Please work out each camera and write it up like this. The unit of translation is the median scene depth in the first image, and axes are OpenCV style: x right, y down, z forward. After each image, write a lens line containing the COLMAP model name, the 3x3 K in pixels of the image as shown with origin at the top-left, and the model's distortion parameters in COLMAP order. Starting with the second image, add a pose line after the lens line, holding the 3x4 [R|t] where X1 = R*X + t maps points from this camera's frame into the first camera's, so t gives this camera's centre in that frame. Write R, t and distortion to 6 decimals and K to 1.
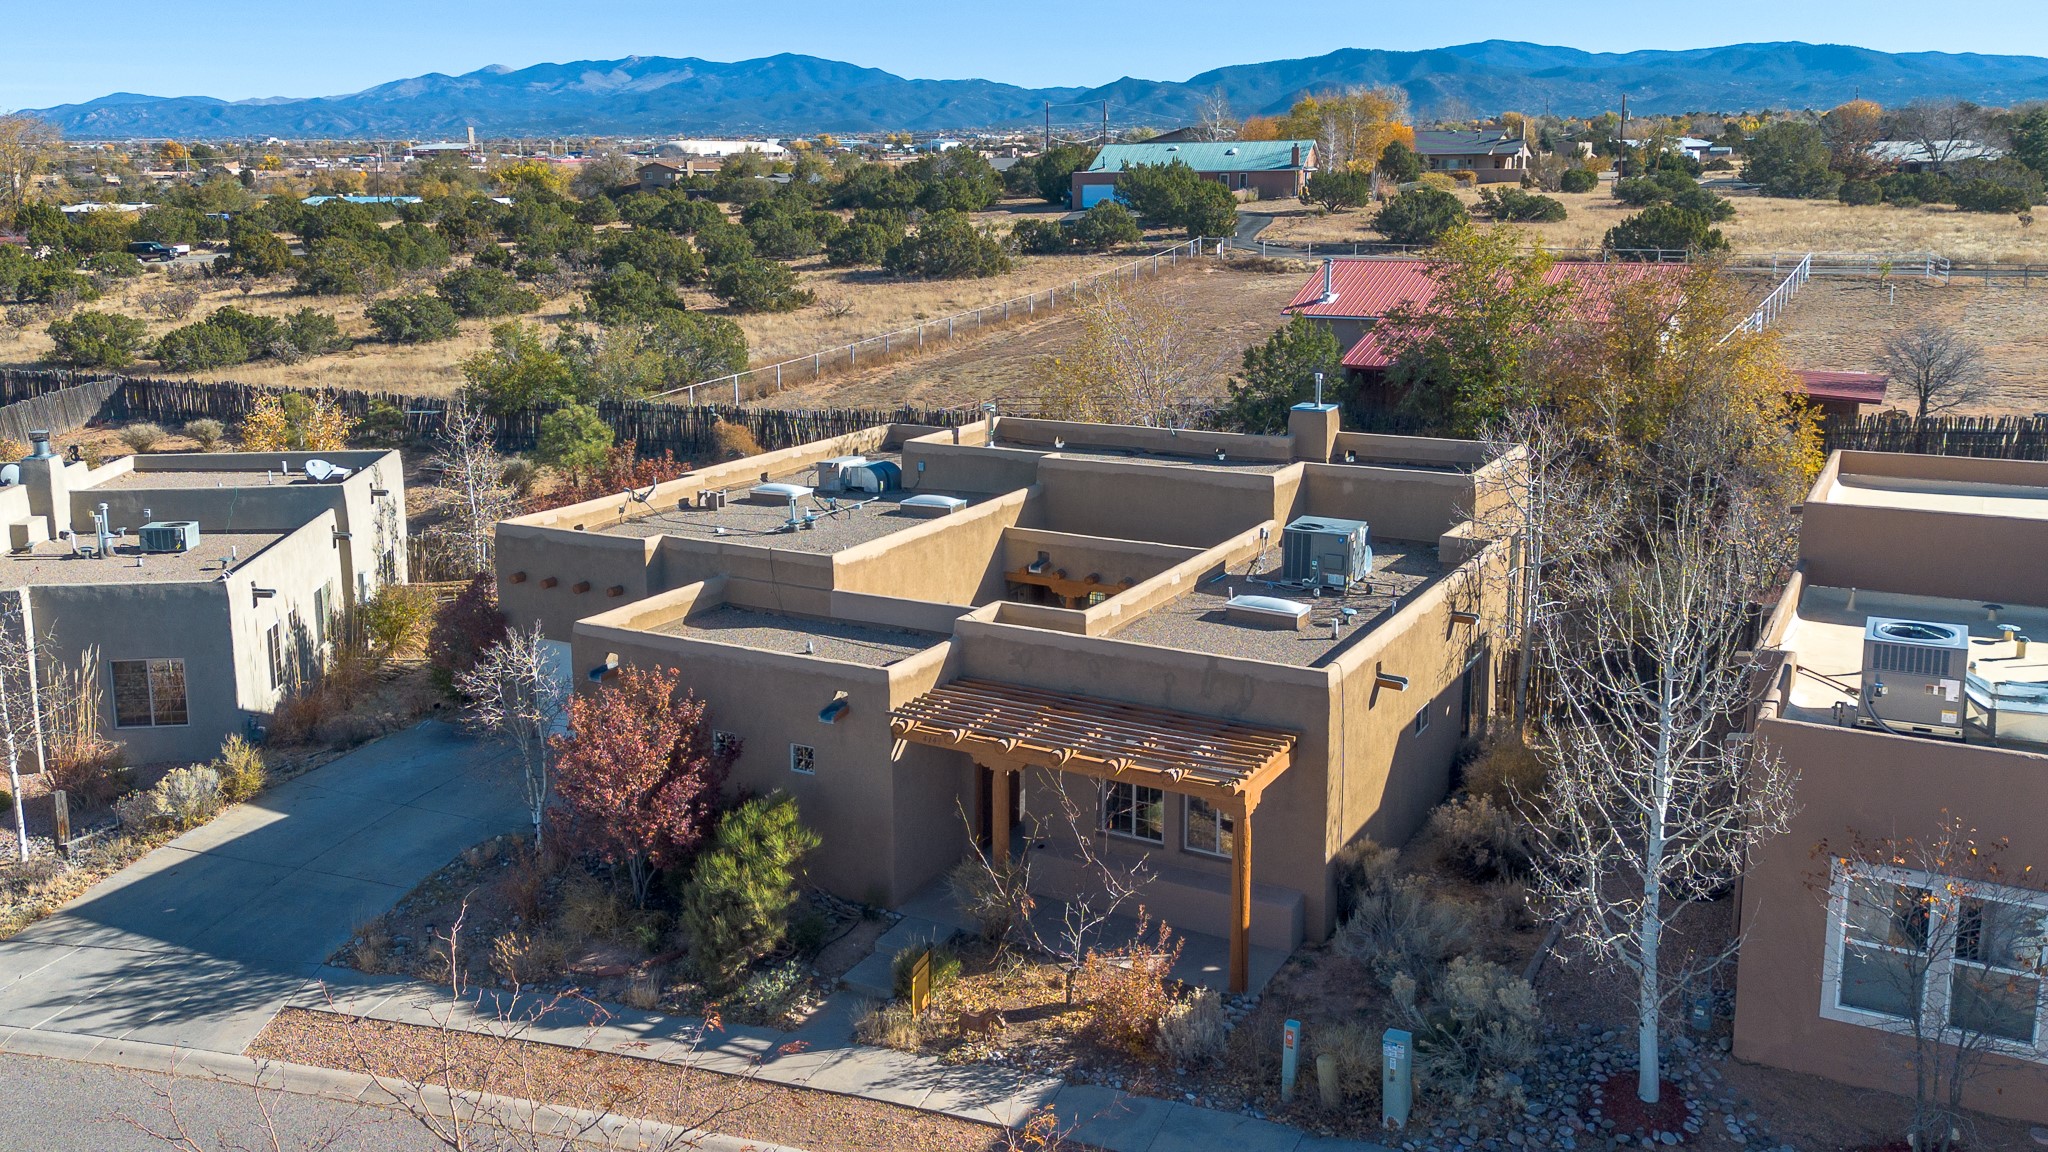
lens RADIAL K [[1574.1, 0, 953.8], [0, 1574.1, 576.5], [0, 0, 1]] dist [0.038090, -0.004571]
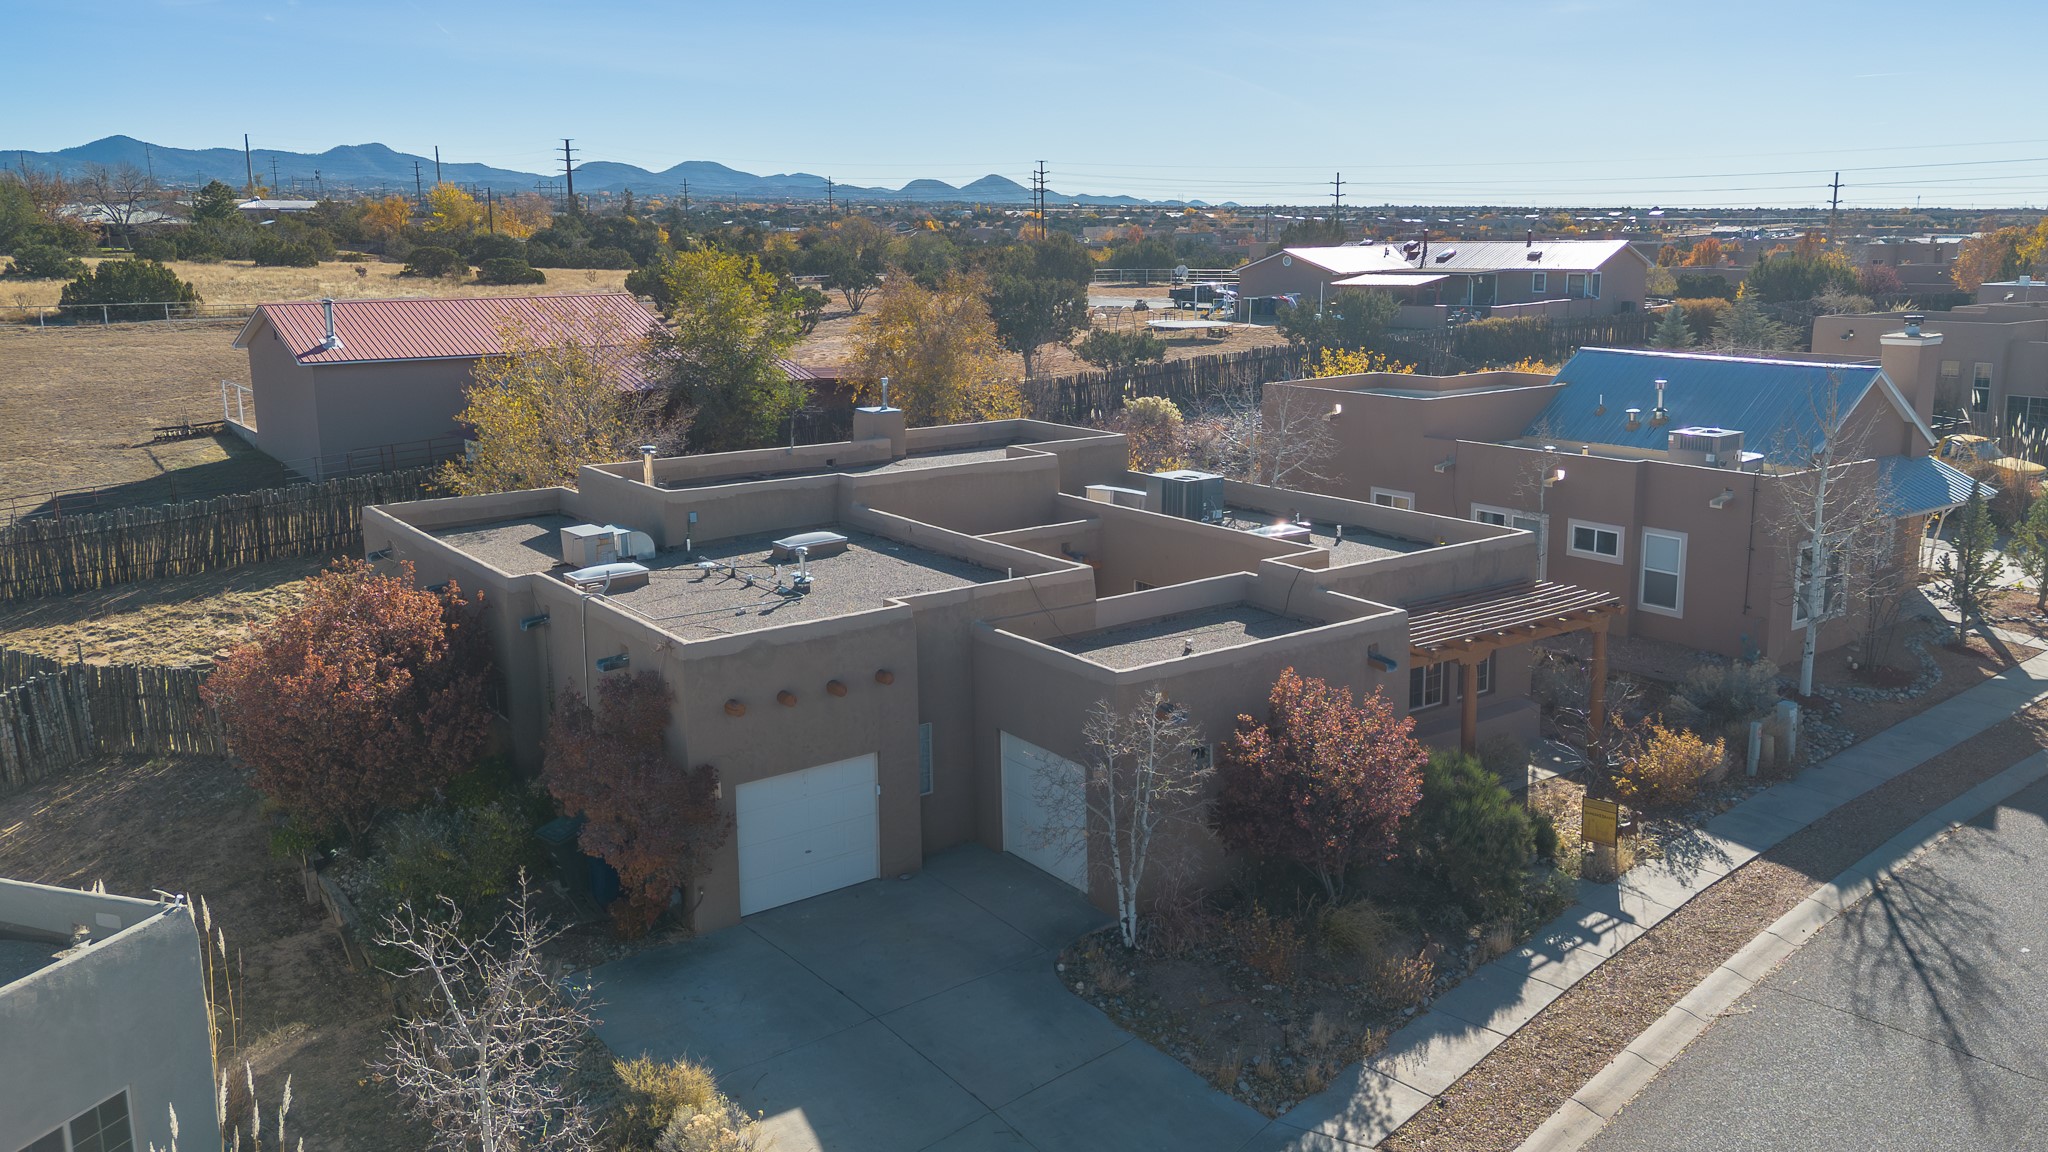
lens RADIAL K [[1574.1, 0, 953.8], [0, 1574.1, 576.5], [0, 0, 1]] dist [0.038090, -0.004571]
pose [[0.437930, -0.189405, 0.878830, -0.938366], [0.224300, 0.969660, 0.097210, -0.116389], [-0.870578, 0.154550, 0.467127, 0.601663]]
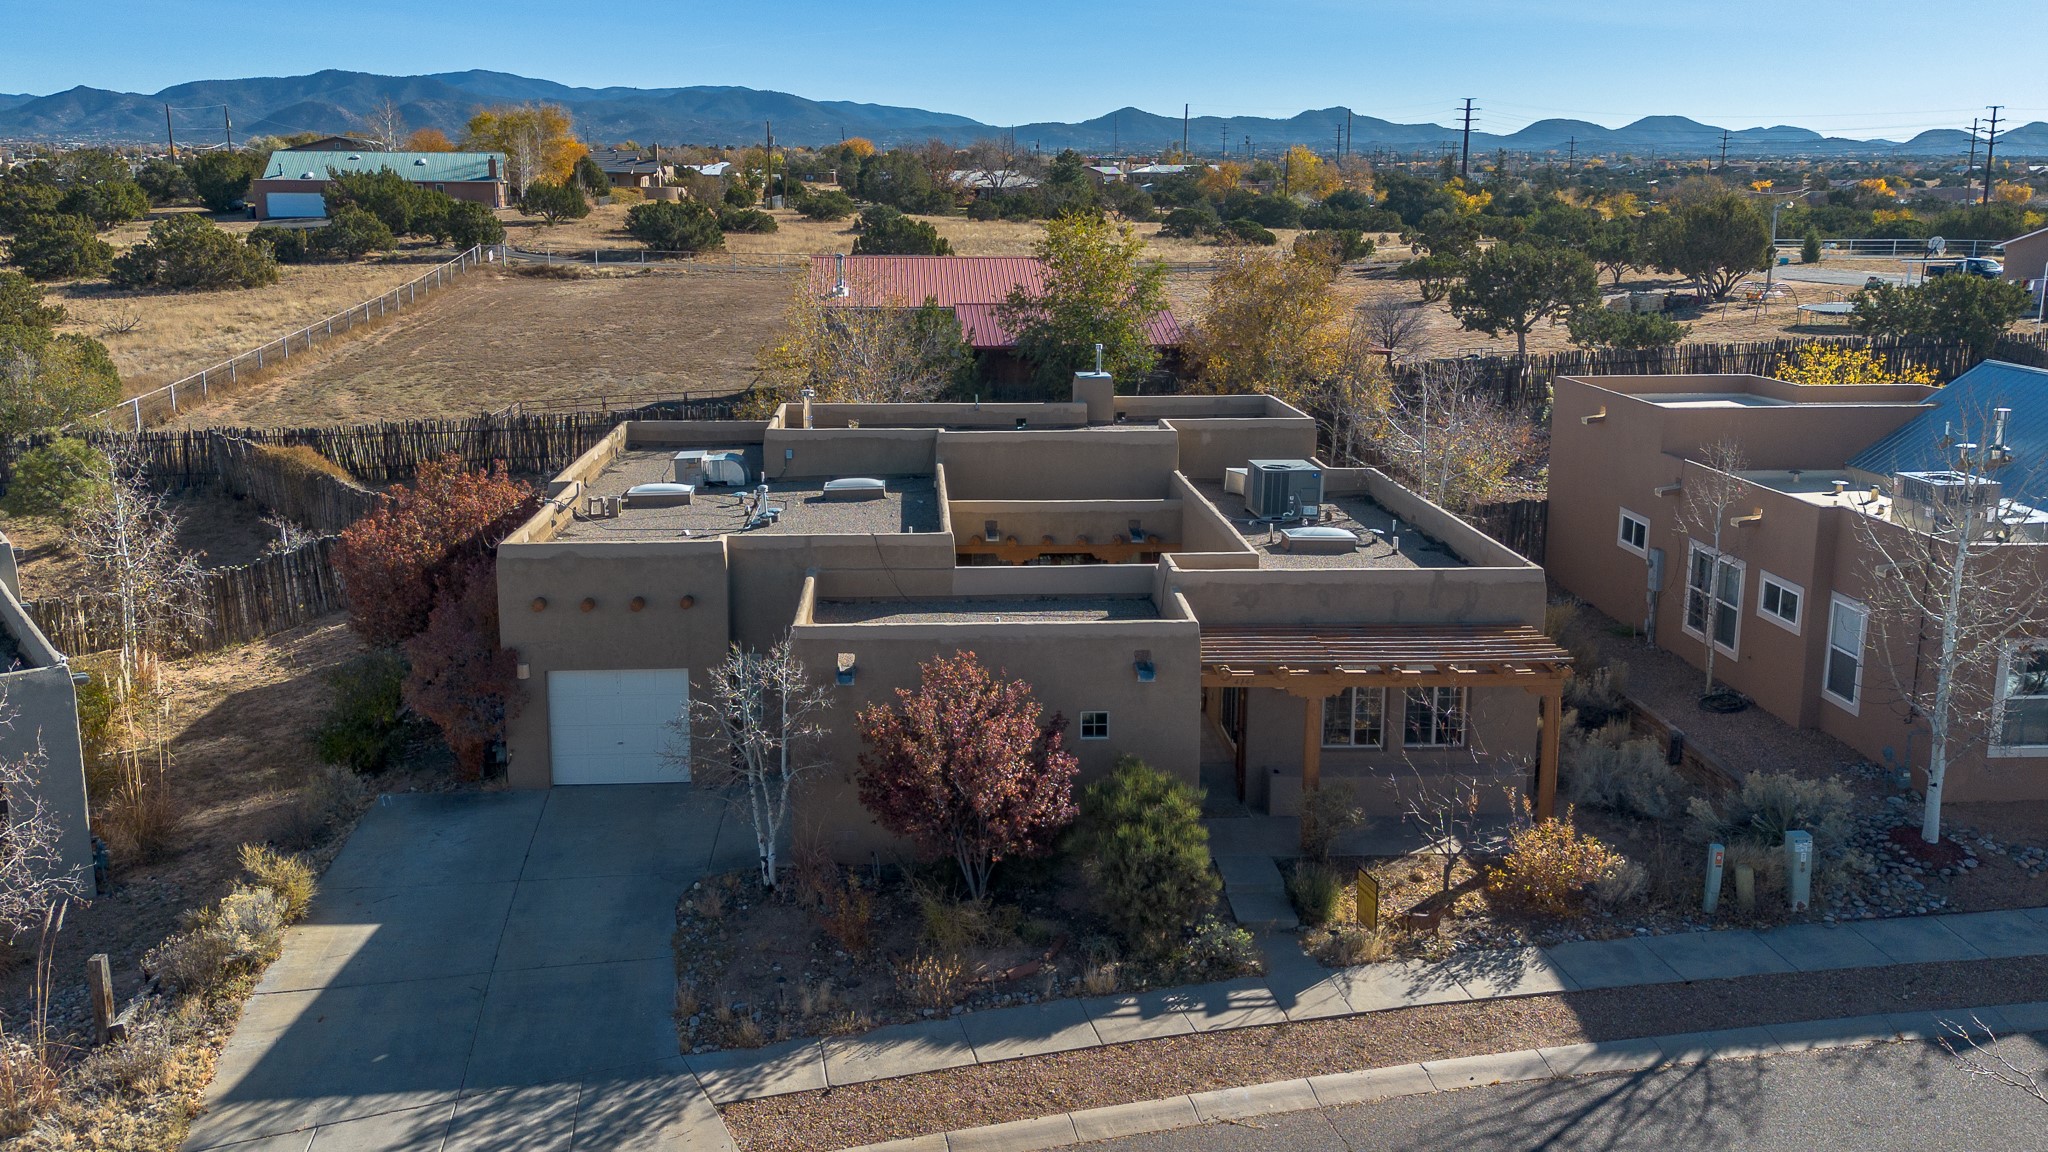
lens RADIAL K [[1523.7, 0, 916.6], [0, 1523.7, 575.0], [0, 0, 1]] dist [0.046202, -0.031112]
pose [[0.859726, -0.114169, 0.497832, -0.555892], [0.116274, 0.992853, 0.026895, -0.014747], [-0.497345, 0.034763, 0.866856, 0.182652]]
